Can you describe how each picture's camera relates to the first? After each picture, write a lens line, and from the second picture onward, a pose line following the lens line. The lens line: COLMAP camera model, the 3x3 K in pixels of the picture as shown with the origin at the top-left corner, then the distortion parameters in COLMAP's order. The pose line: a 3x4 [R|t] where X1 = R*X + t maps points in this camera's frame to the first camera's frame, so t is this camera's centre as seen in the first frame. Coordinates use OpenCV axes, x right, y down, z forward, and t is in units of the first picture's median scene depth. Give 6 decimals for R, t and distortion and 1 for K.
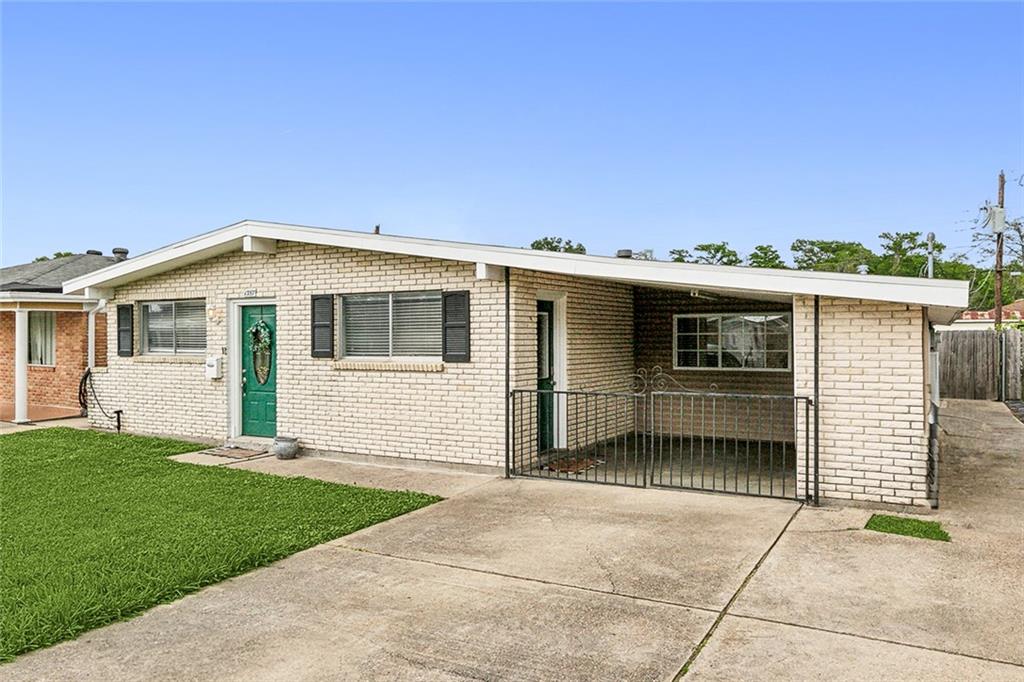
lens RADIAL K [[727.6, 0, 512.2], [0, 727.6, 335.6], [0, 0, 1]] dist [0.002267, 0.002758]
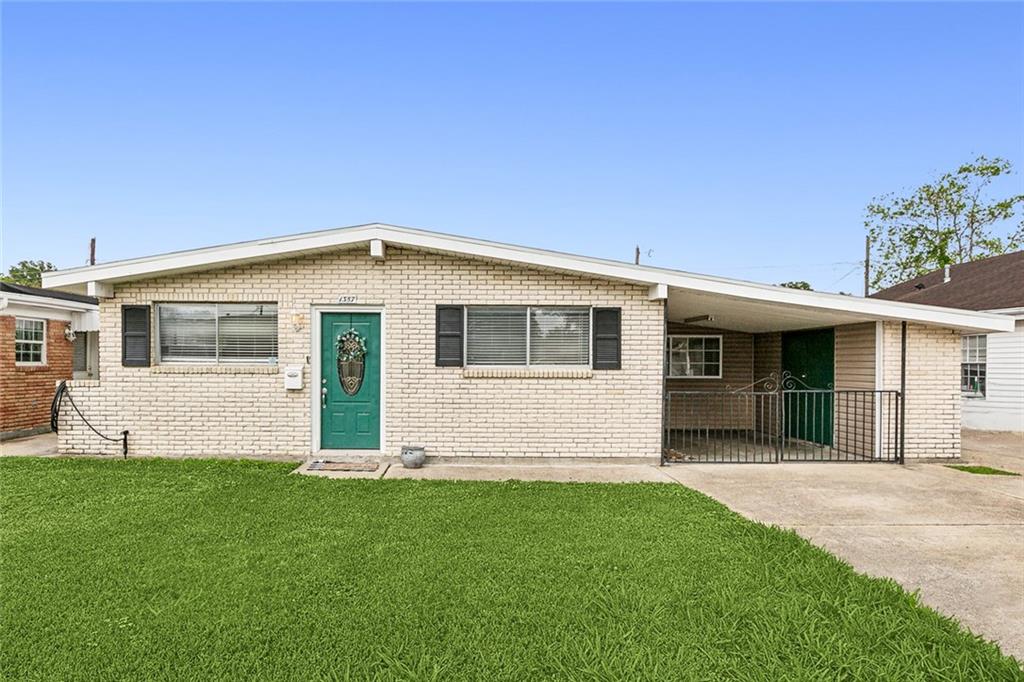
lens RADIAL K [[553.9, 0, 511.7], [0, 553.9, 351.0], [0, 0, 1]] dist [0.000328, 0.001724]
pose [[0.873515, 0.005966, 0.486762, -0.581312], [-0.009415, 0.999945, 0.004639, 0.004381], [-0.486707, -0.008635, 0.873523, 0.285782]]
